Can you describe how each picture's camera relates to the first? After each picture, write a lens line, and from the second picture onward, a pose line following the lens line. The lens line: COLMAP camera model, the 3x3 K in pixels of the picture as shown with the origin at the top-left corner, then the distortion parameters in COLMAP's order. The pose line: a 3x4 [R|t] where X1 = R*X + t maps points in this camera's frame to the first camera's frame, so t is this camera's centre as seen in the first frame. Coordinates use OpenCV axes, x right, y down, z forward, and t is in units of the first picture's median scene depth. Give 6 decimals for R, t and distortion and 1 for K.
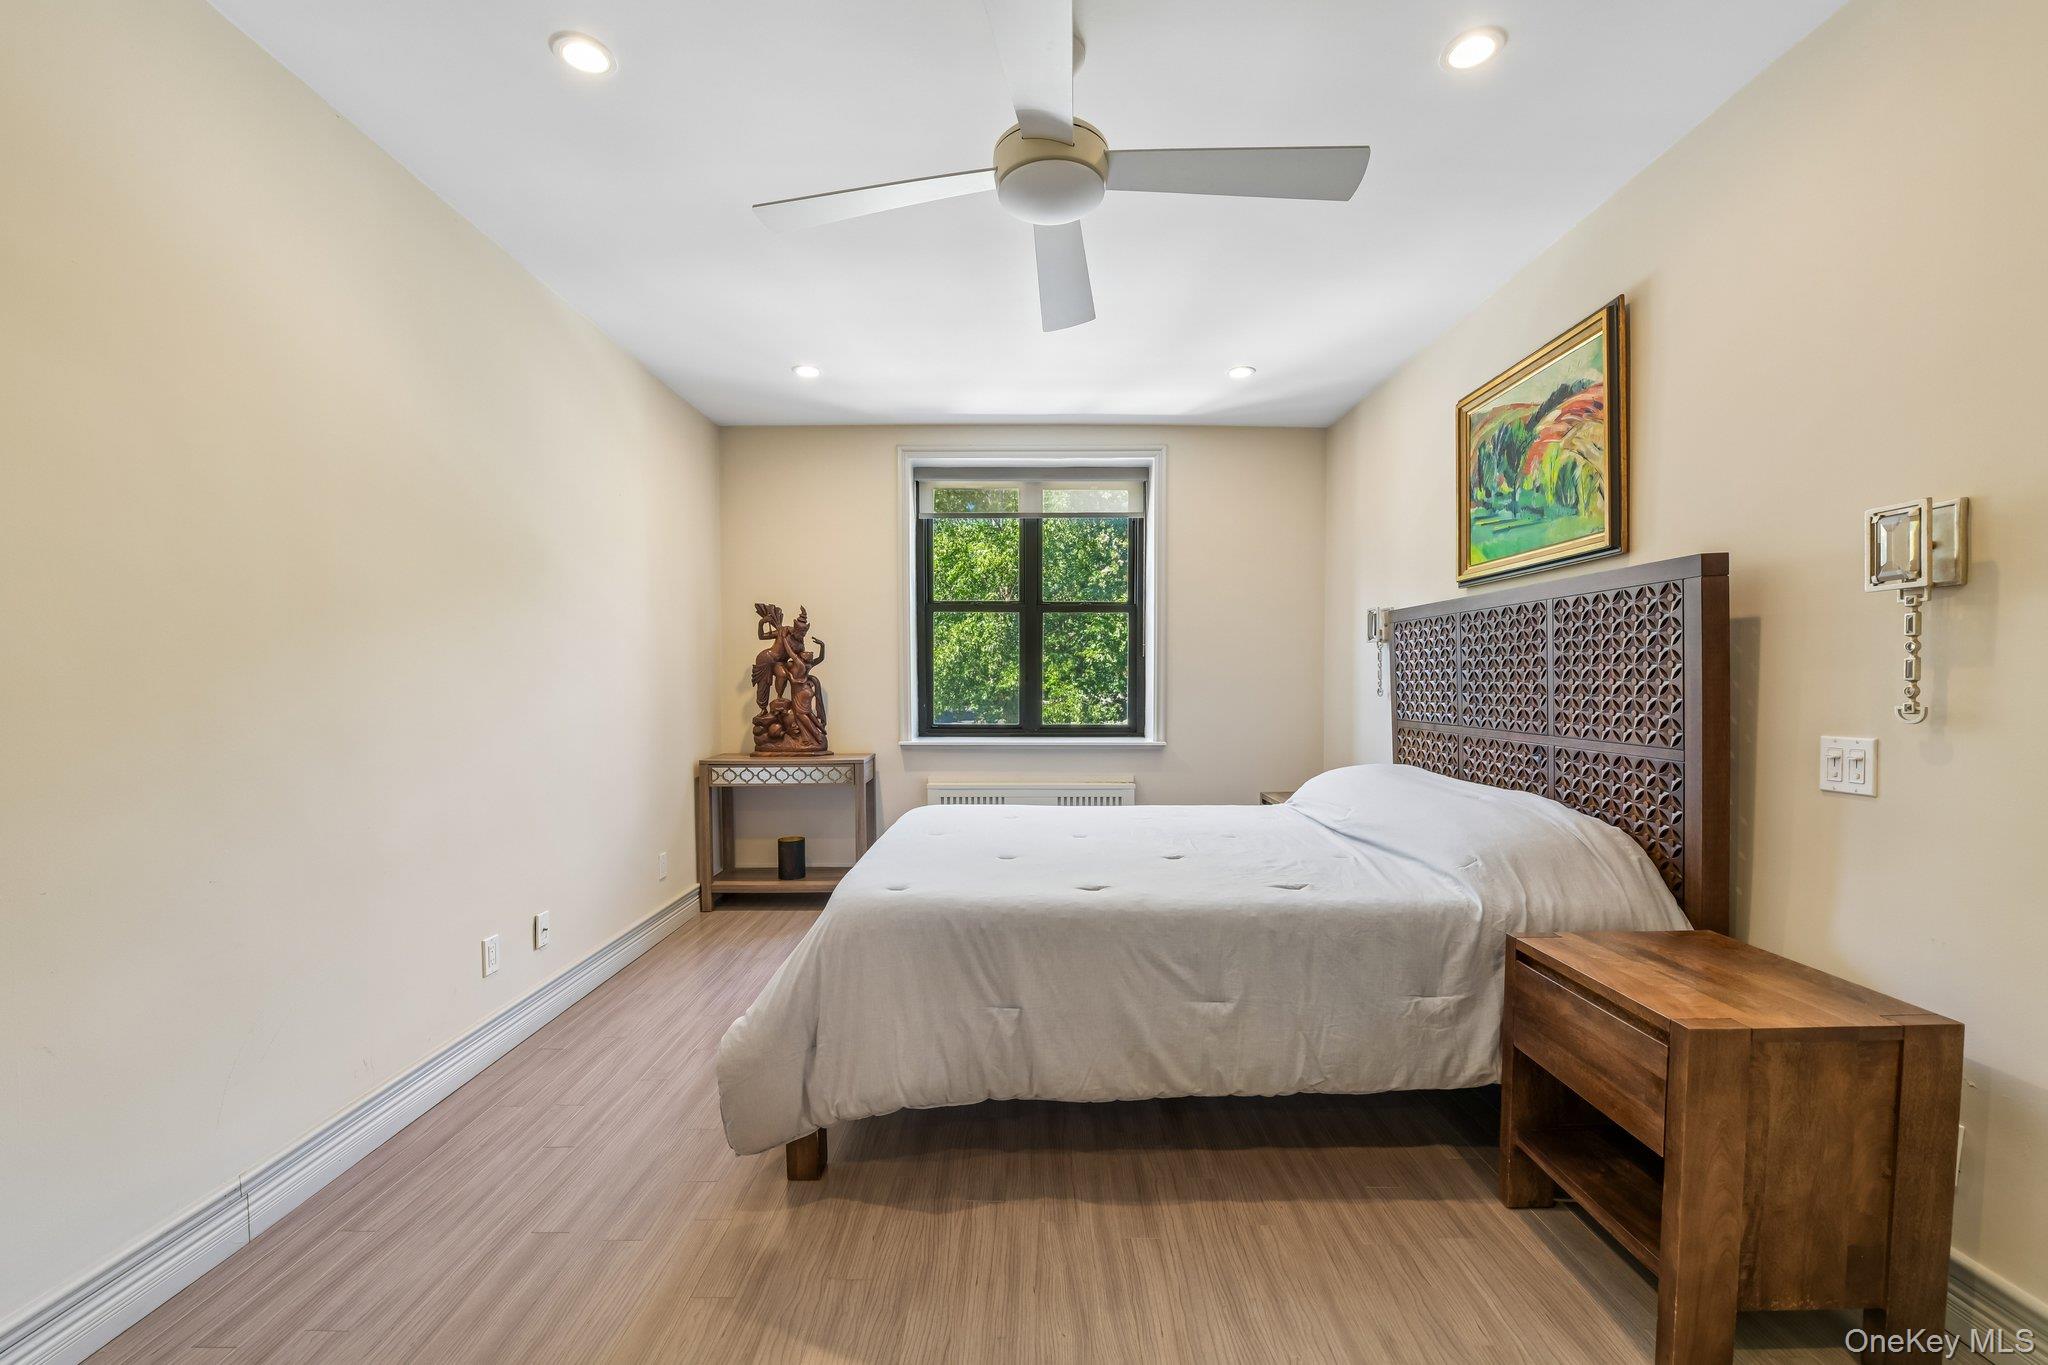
lens RADIAL K [[835.3, 0, 1023.5], [0, 835.3, 715.7], [0, 0, 1]] dist [-0.001419, -0.000197]
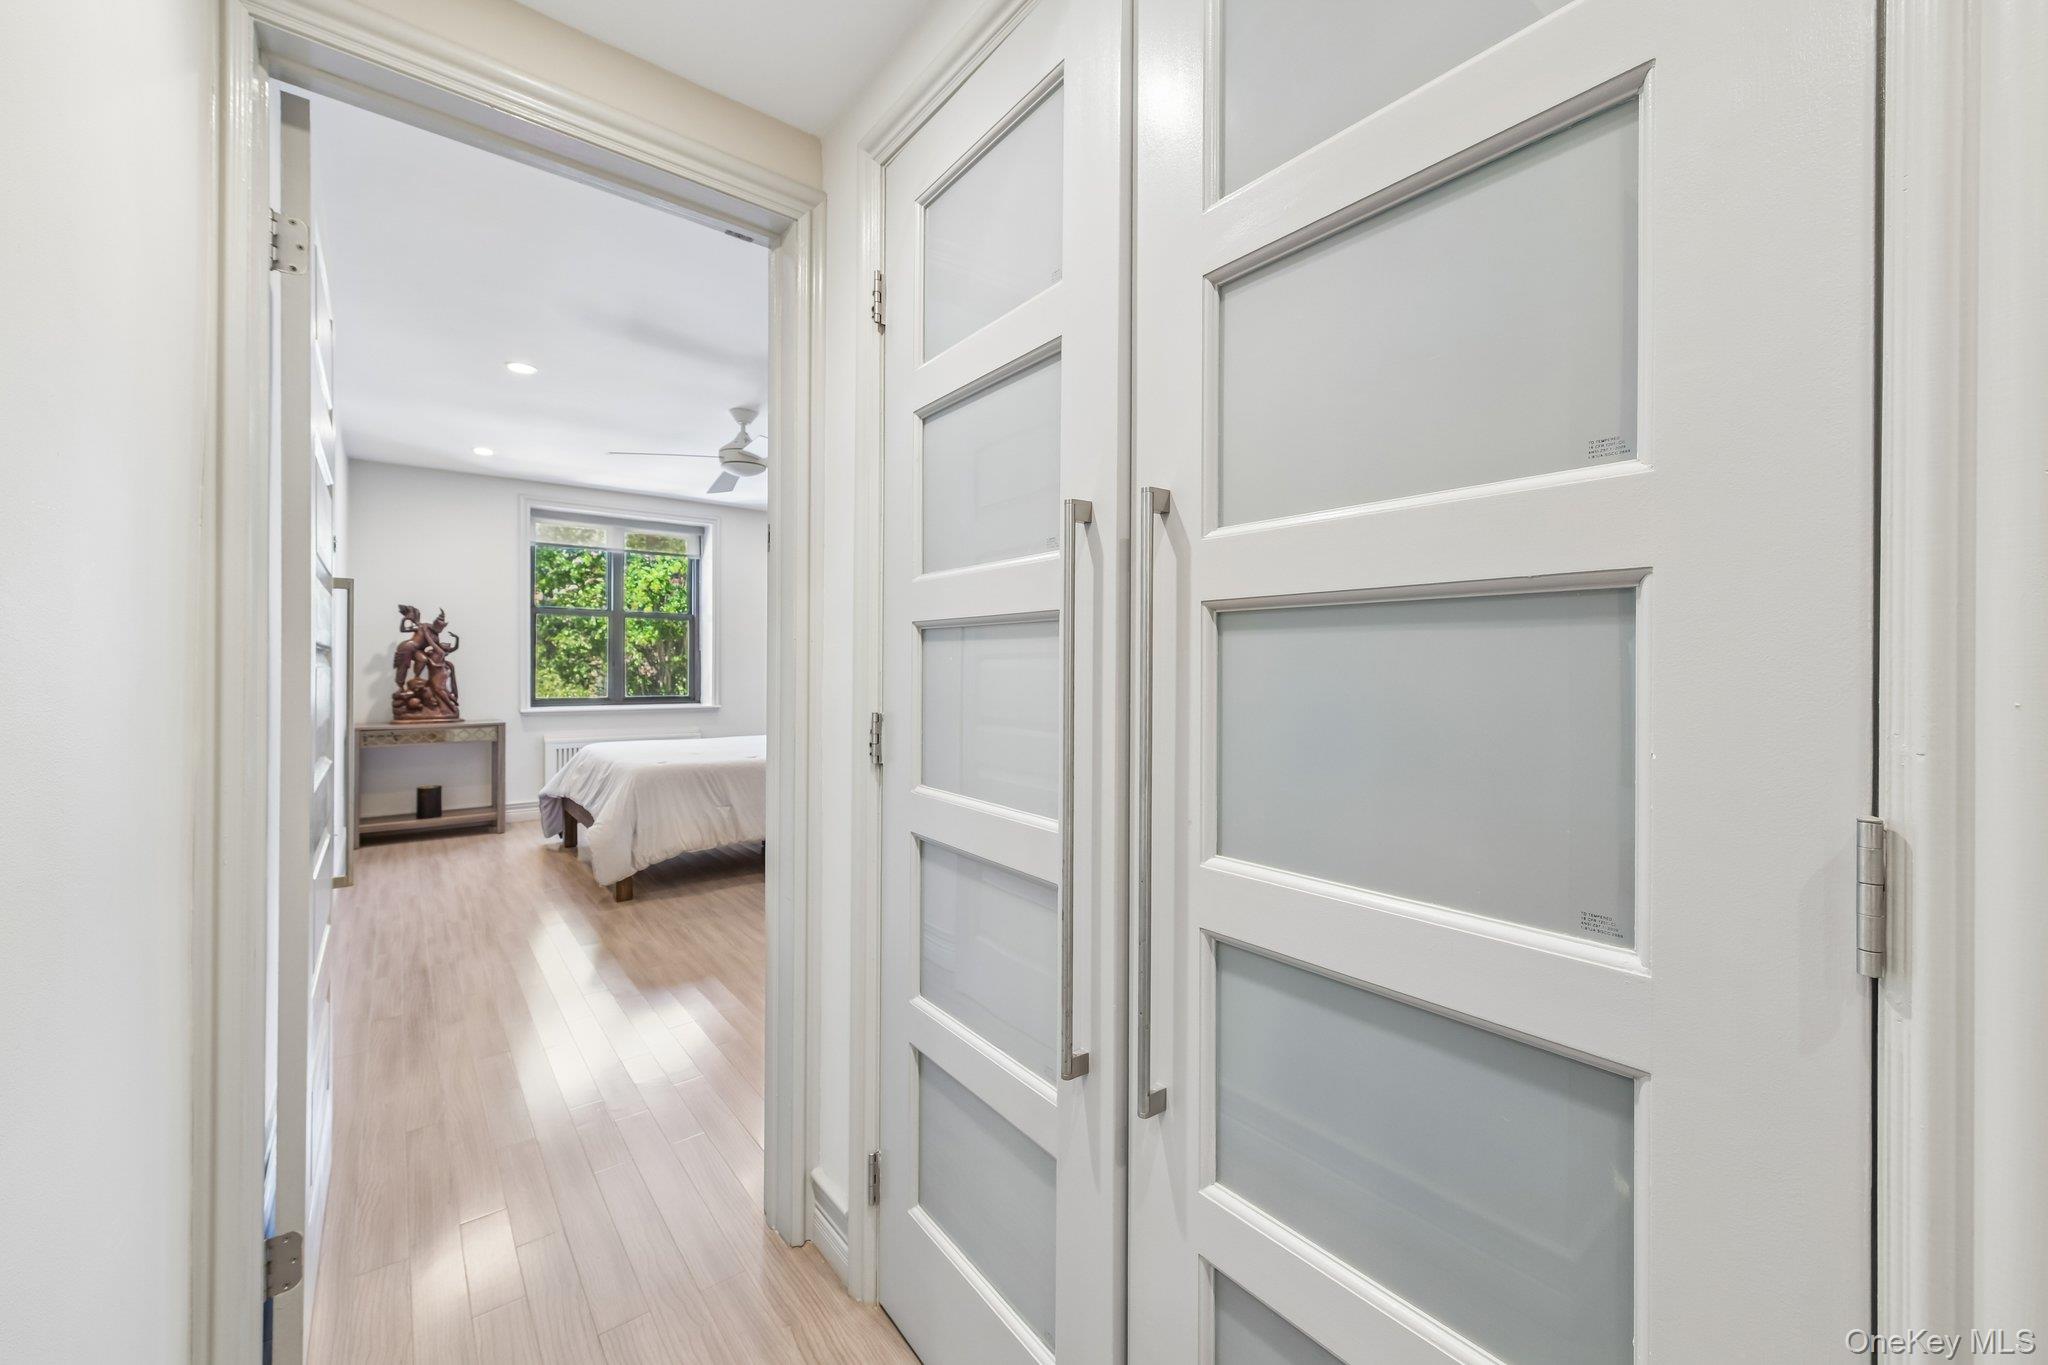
lens RADIAL K [[802.0, 0, 1022.6], [0, 802.0, 678.0], [0, 0, 1]] dist [-0.000233, -0.000234]
pose [[0.788179, -0.005915, 0.615418, -0.318180], [0.022374, 0.999568, -0.019047, 0.023095], [-0.615040, 0.028782, 0.787971, -0.551154]]
